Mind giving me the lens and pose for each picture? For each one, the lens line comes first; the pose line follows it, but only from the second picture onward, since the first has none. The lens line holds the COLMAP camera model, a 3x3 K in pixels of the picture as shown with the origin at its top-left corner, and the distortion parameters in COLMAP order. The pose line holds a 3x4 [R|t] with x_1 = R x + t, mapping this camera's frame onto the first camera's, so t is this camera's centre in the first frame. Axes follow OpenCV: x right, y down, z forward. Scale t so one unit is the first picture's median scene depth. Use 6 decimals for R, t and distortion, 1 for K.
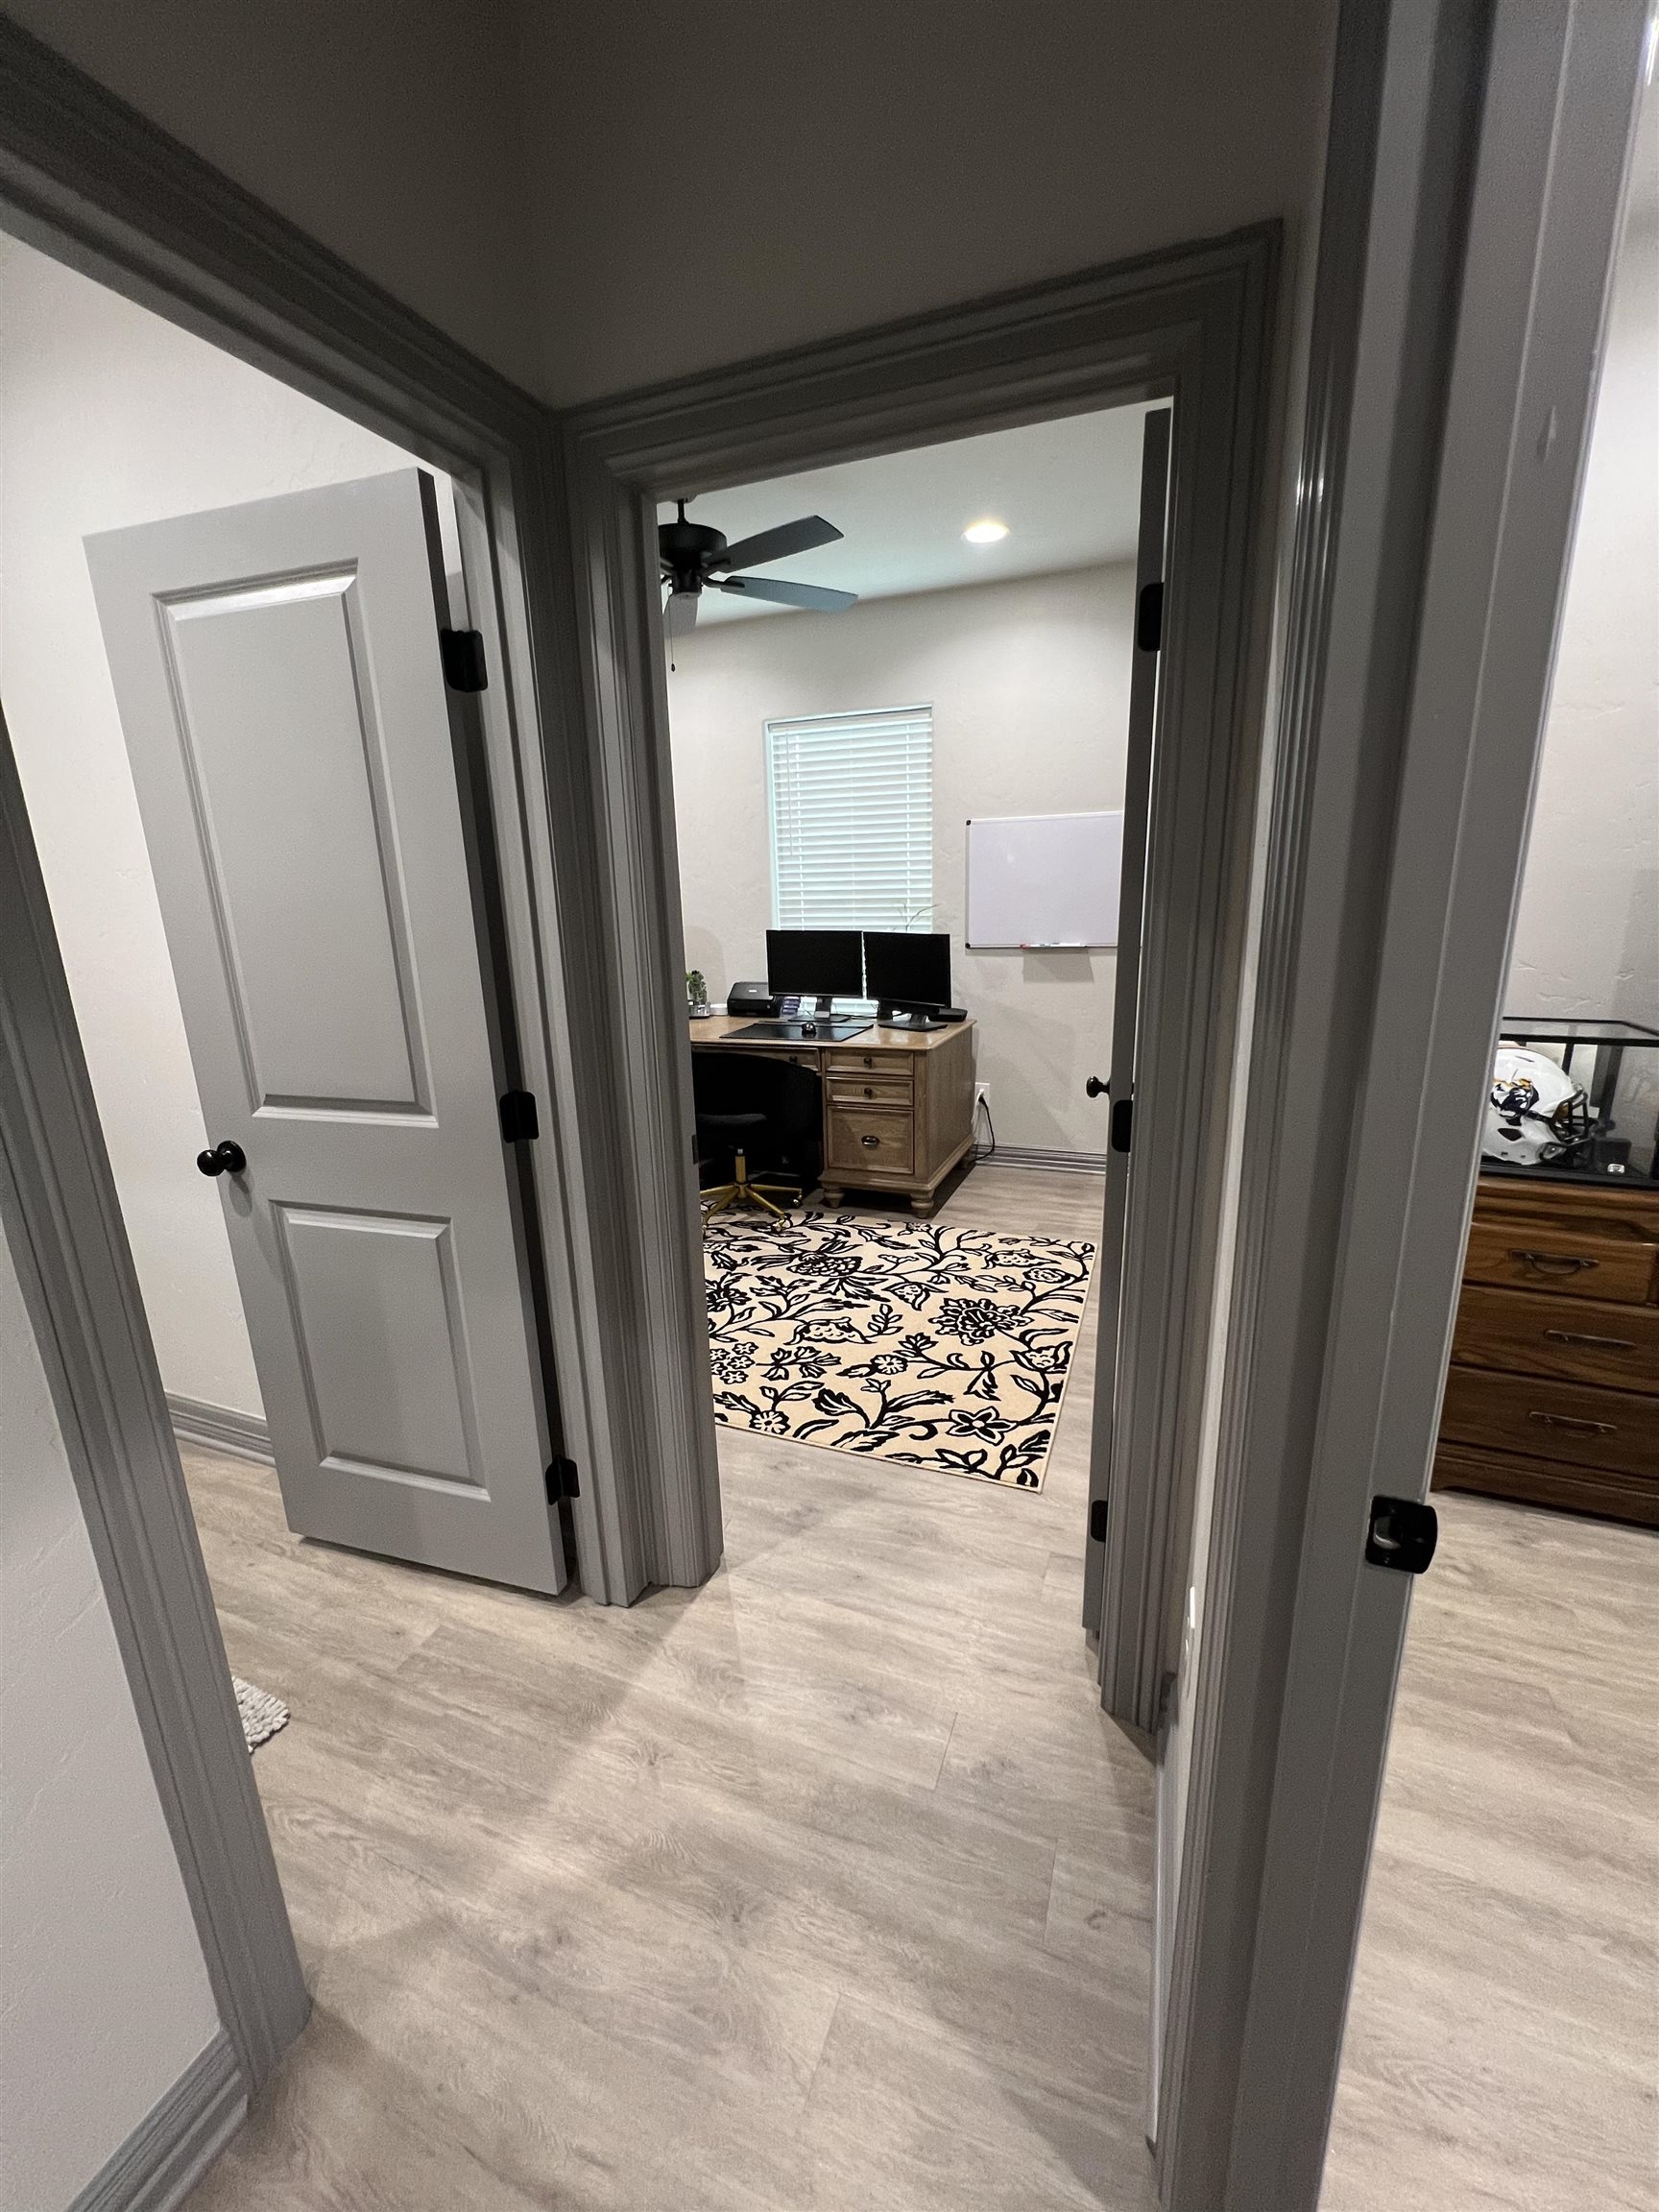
lens RADIAL K [[881.2, 0, 829.5], [0, 881.2, 1106.0], [0, 0, 1]] dist [-0.002926, 0.000762]
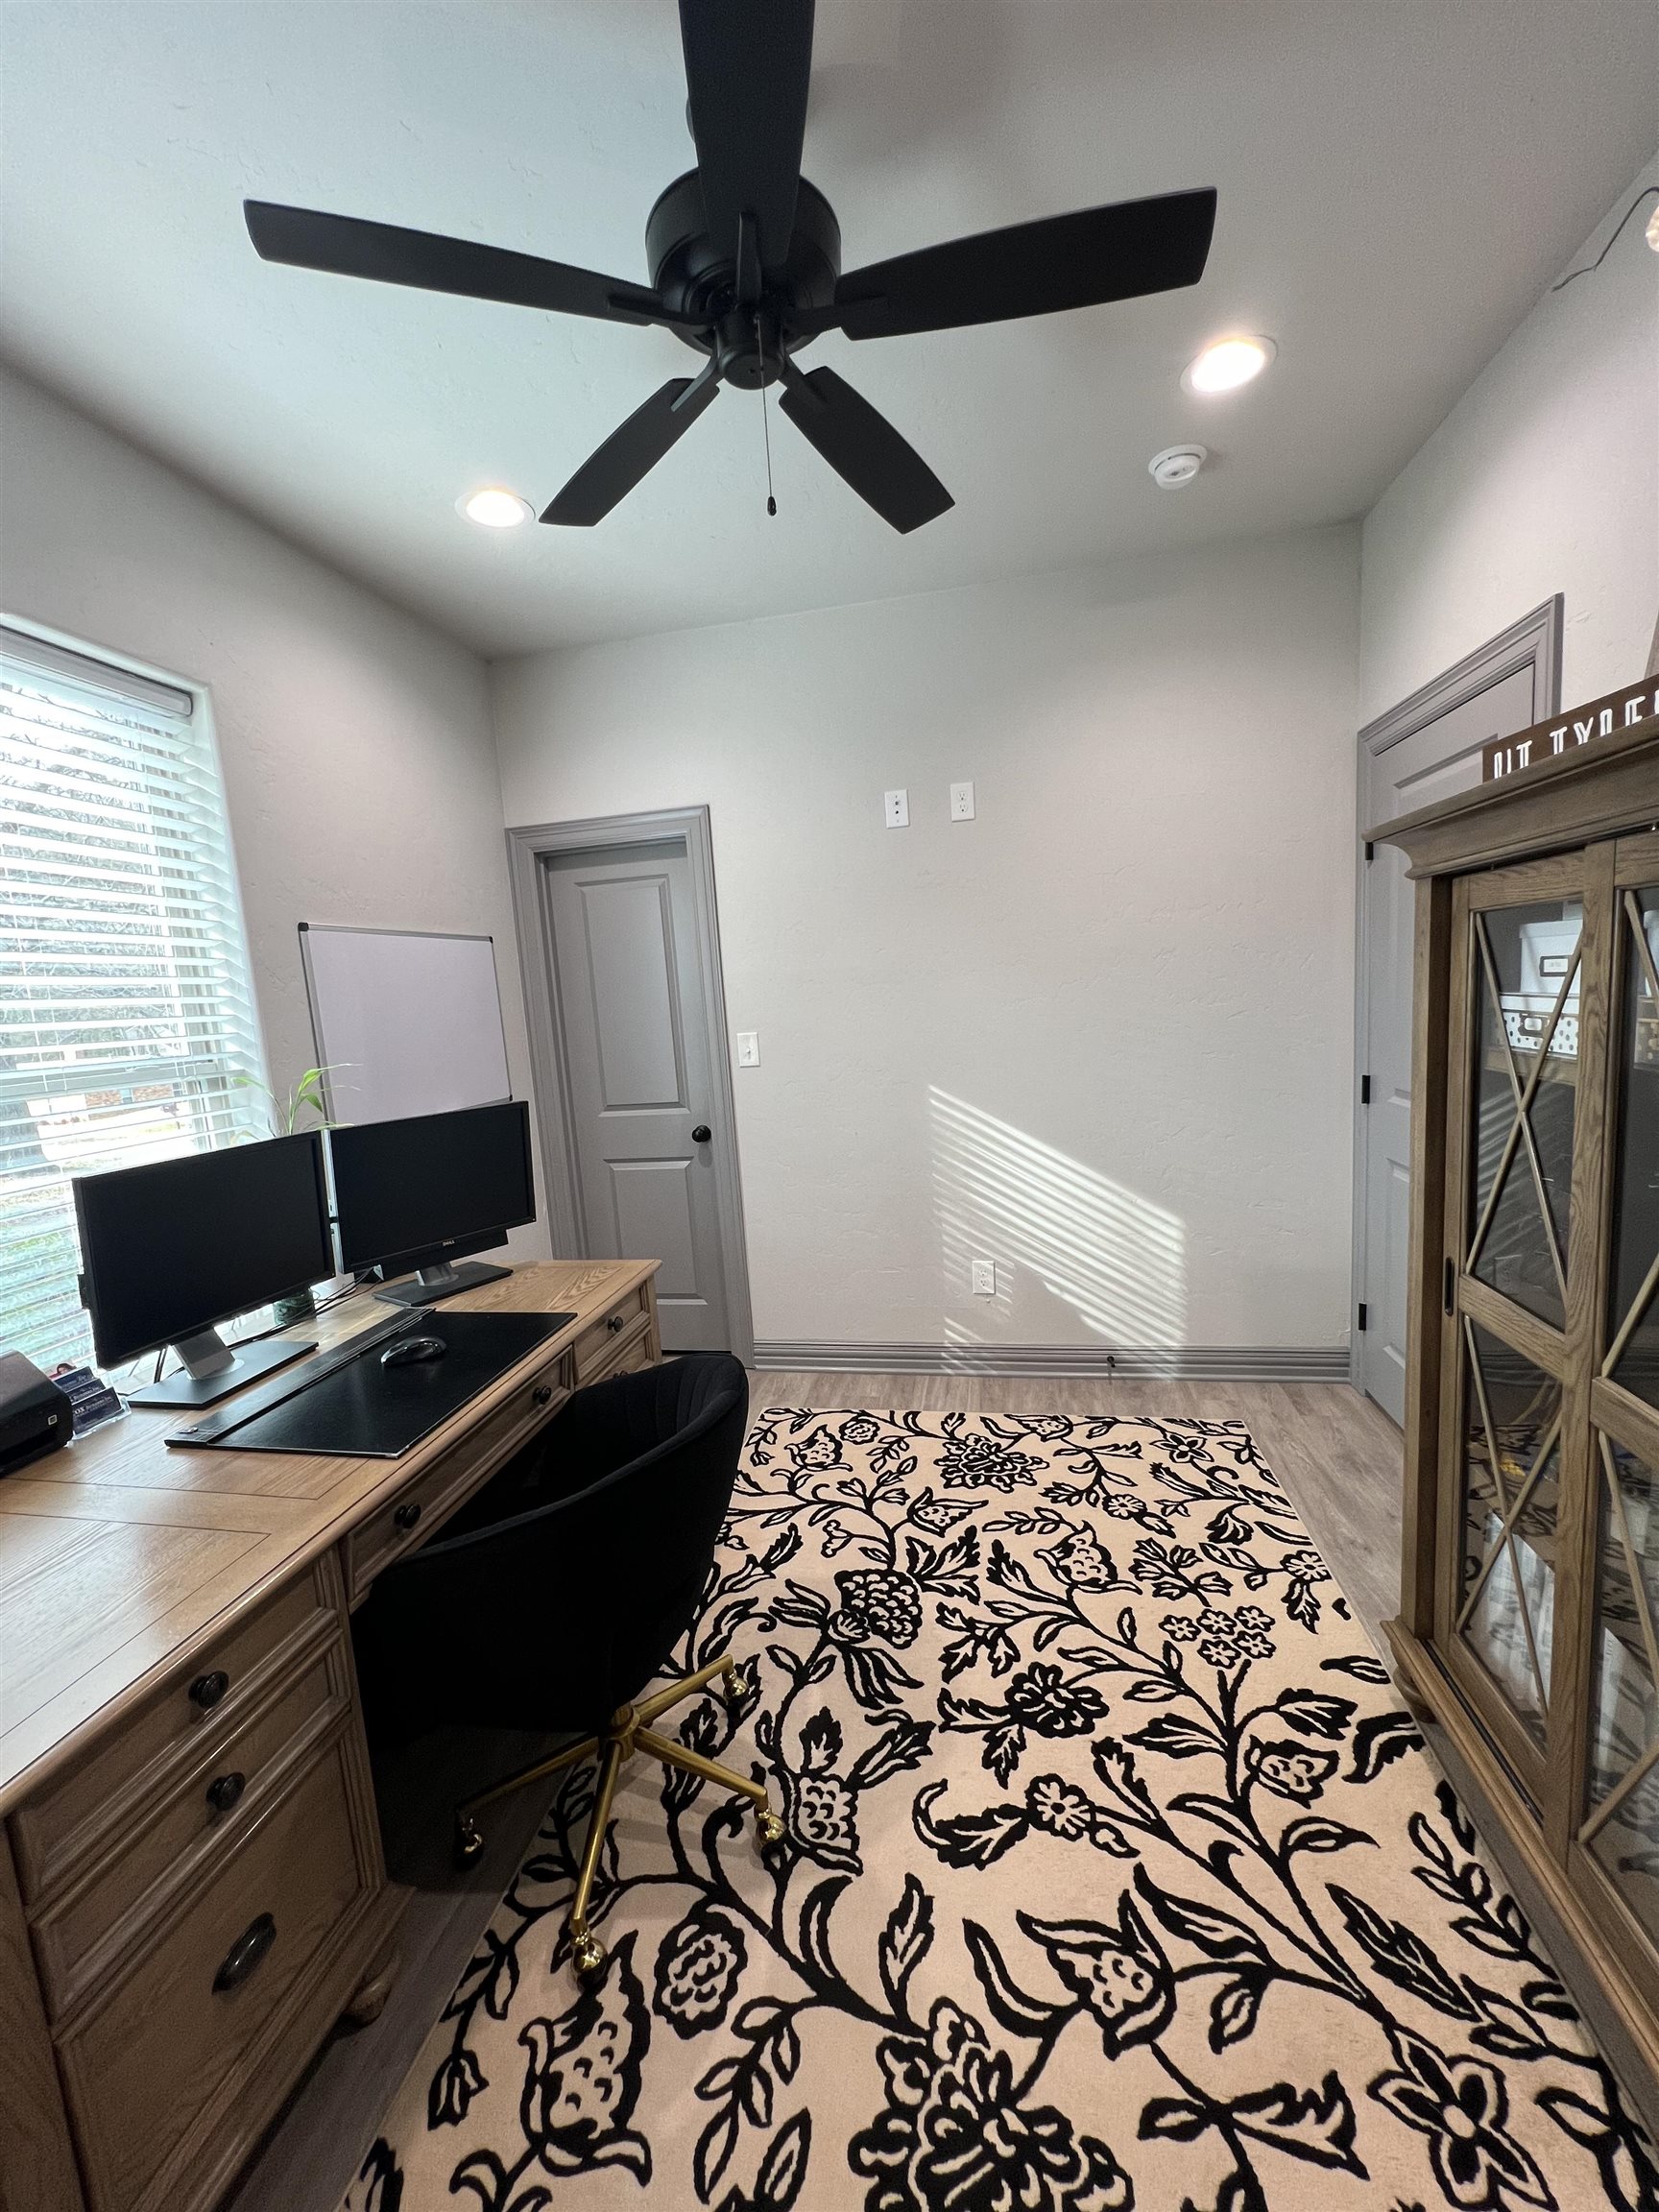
lens RADIAL K [[881.2, 0, 829.5], [0, 881.2, 1106.0], [0, 0, 1]] dist [-0.002926, 0.000762]
pose [[-0.182790, -0.088027, 0.979203, -0.555525], [0.302888, 0.942498, 0.141268, -0.237108], [-0.935332, 0.322411, -0.145617, 0.991573]]
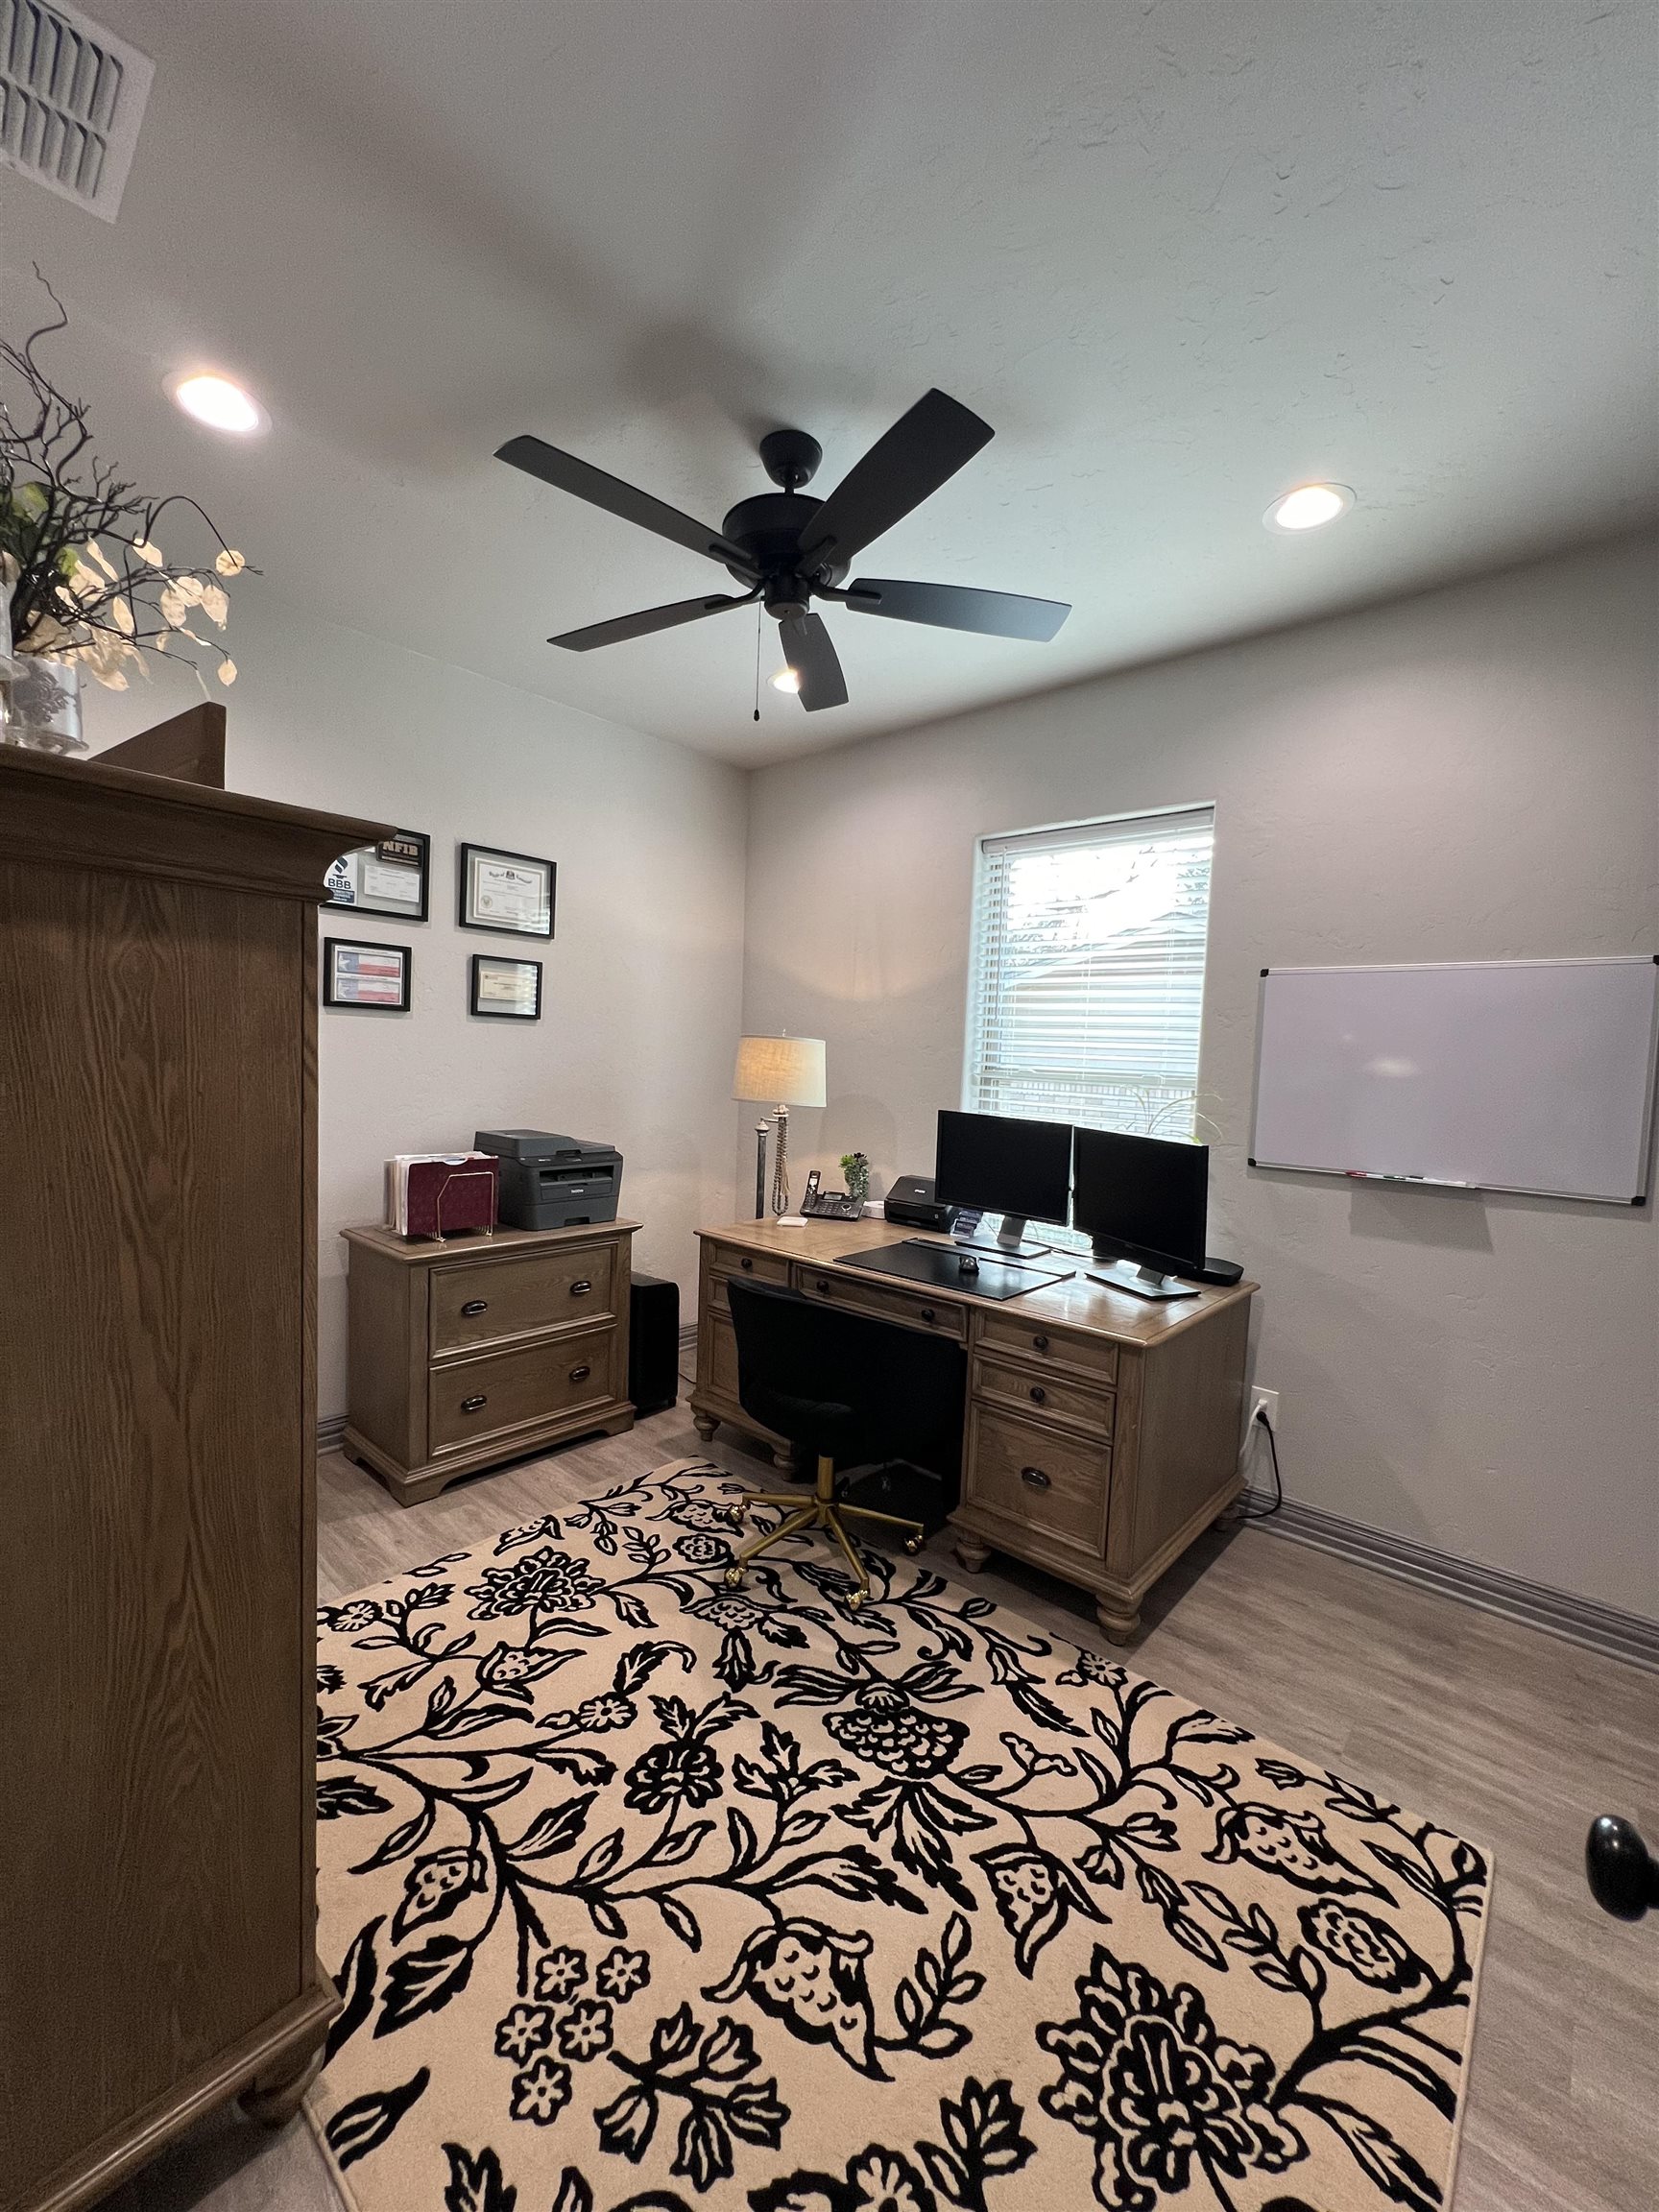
lens RADIAL K [[881.2, 0, 829.5], [0, 881.2, 1106.0], [0, 0, 1]] dist [-0.002926, 0.000762]
pose [[0.937720, 0.084882, -0.336862, 0.105297], [-0.144418, 0.977176, -0.155790, -0.102511], [0.315950, 0.194736, 0.928576, 0.404616]]
